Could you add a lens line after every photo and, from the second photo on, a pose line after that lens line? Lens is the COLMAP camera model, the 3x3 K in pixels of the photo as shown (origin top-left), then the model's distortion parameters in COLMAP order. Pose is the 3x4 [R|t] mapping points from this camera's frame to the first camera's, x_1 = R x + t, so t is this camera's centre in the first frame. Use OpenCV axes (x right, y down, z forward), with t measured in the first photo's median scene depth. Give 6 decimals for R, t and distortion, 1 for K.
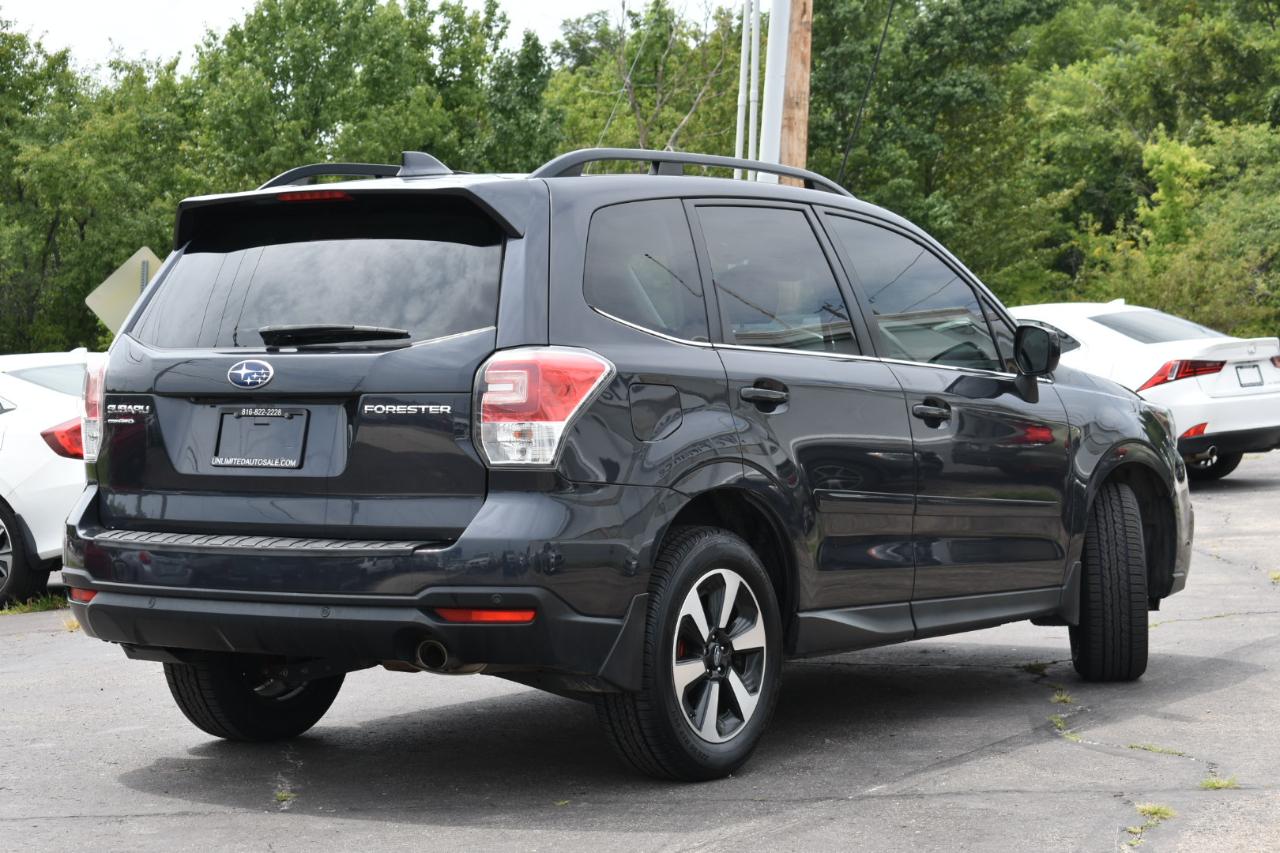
lens RADIAL K [[2835.3, 0, 582.4], [0, 2835.3, 425.7], [0, 0, 1]] dist [0.249949, -0.551056]
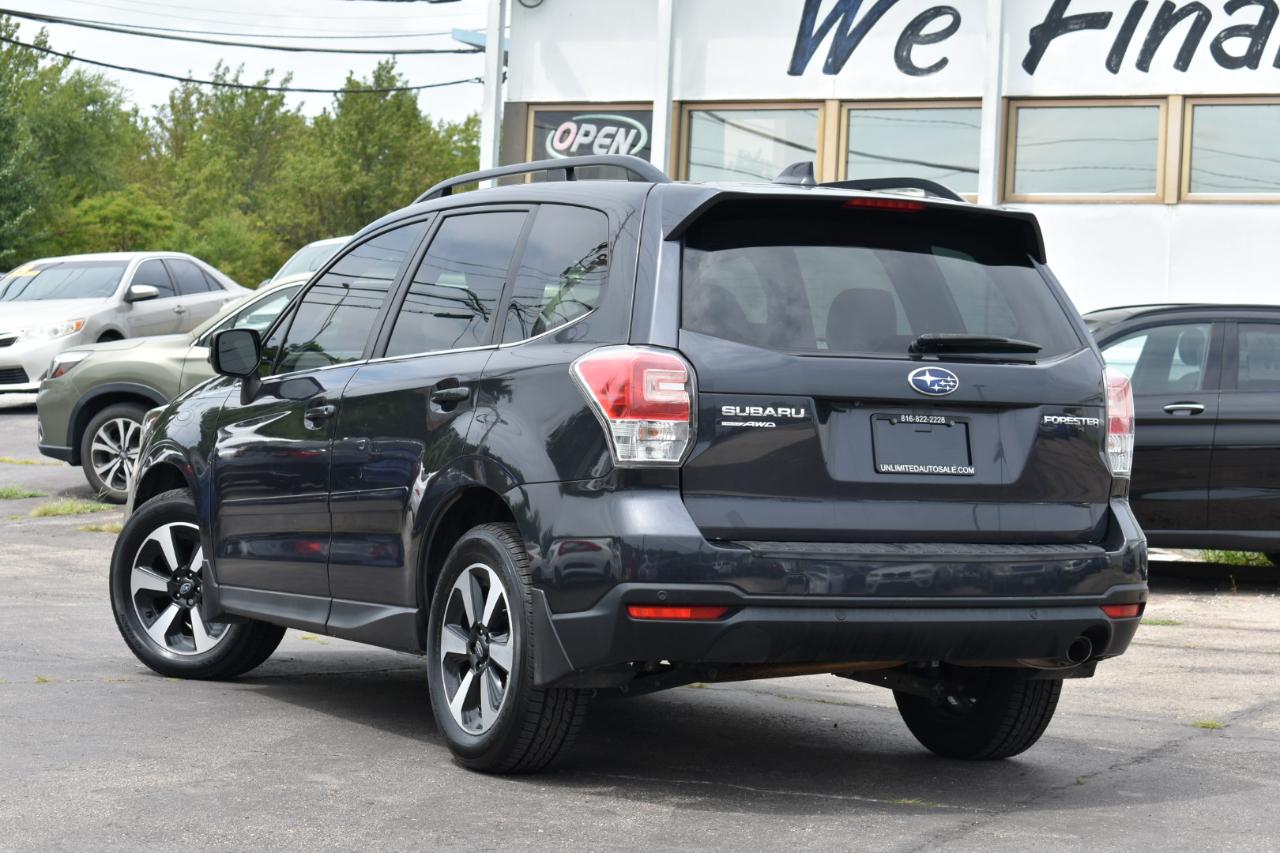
lens RADIAL K [[2757.3, 0, 640.0], [0, 2757.3, 426.5], [0, 0, 1]] dist [0.022071, -0.275544]
pose [[0.463616, 0.015842, 0.885895, -1.000633], [-0.013954, 0.999847, -0.010577, 0.009260], [-0.885926, -0.007458, 0.463766, 0.628737]]
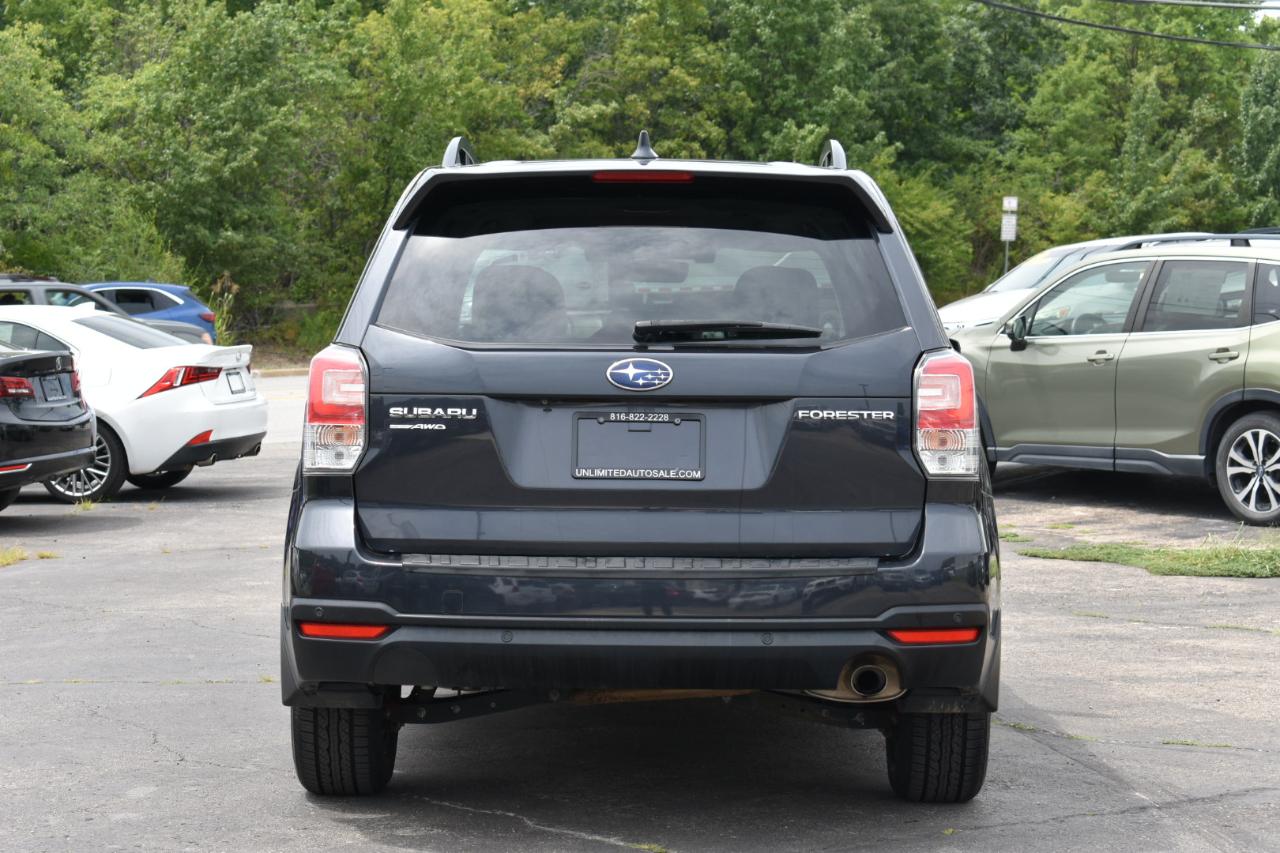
lens RADIAL K [[2978.9, 0, 641.6], [0, 2978.9, 407.1], [0, 0, 1]] dist [-0.034310, 0.241228]
pose [[0.822958, 0.005783, 0.568072, -0.629460], [-0.000651, 0.999957, -0.009236, 0.000644], [-0.568101, 0.007231, 0.822927, 0.231762]]
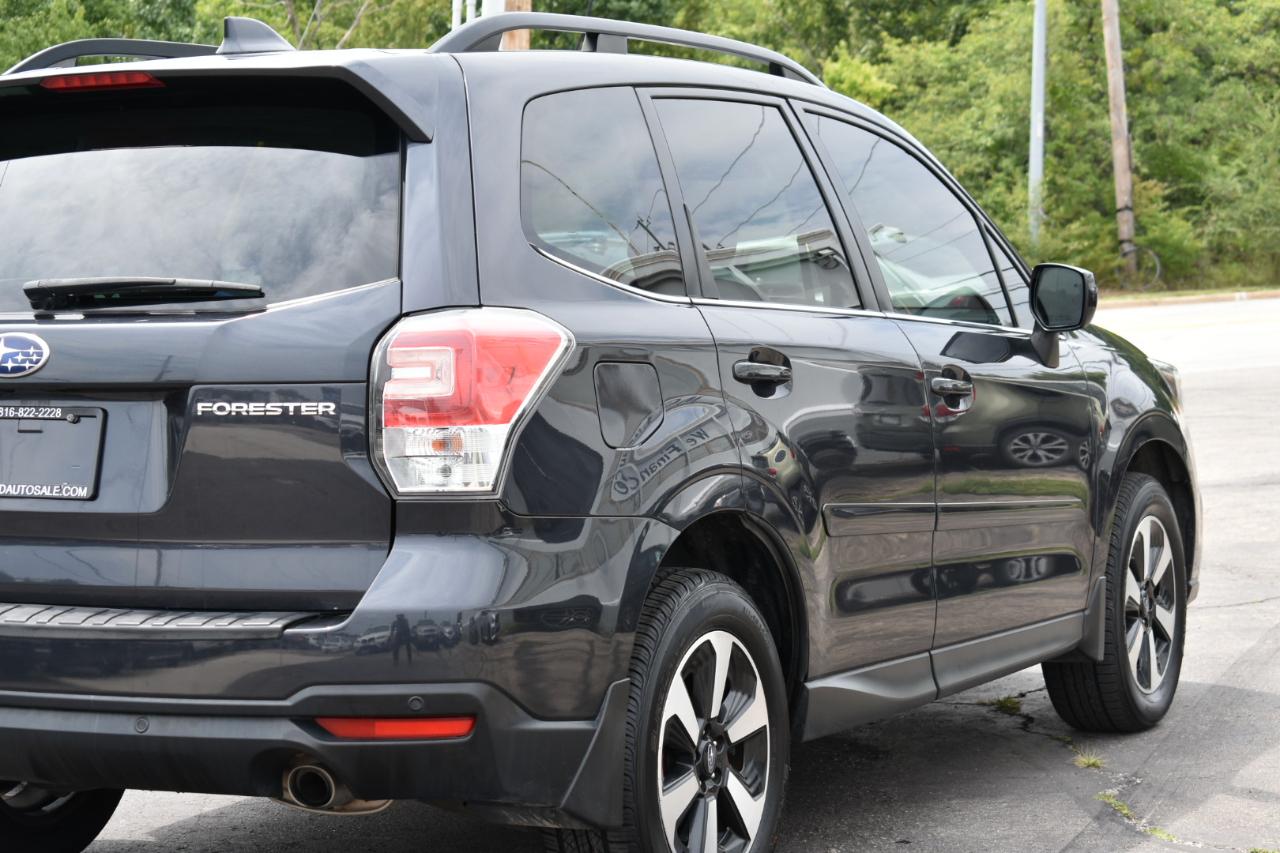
lens RADIAL K [[2978.9, 0, 641.6], [0, 2978.9, 407.1], [0, 0, 1]] dist [-0.034310, 0.241228]
pose [[0.991026, -0.014157, 0.132918, -0.063502], [0.011856, 0.999766, 0.018085, -0.016400], [-0.133143, -0.016347, 0.990962, 0.302477]]
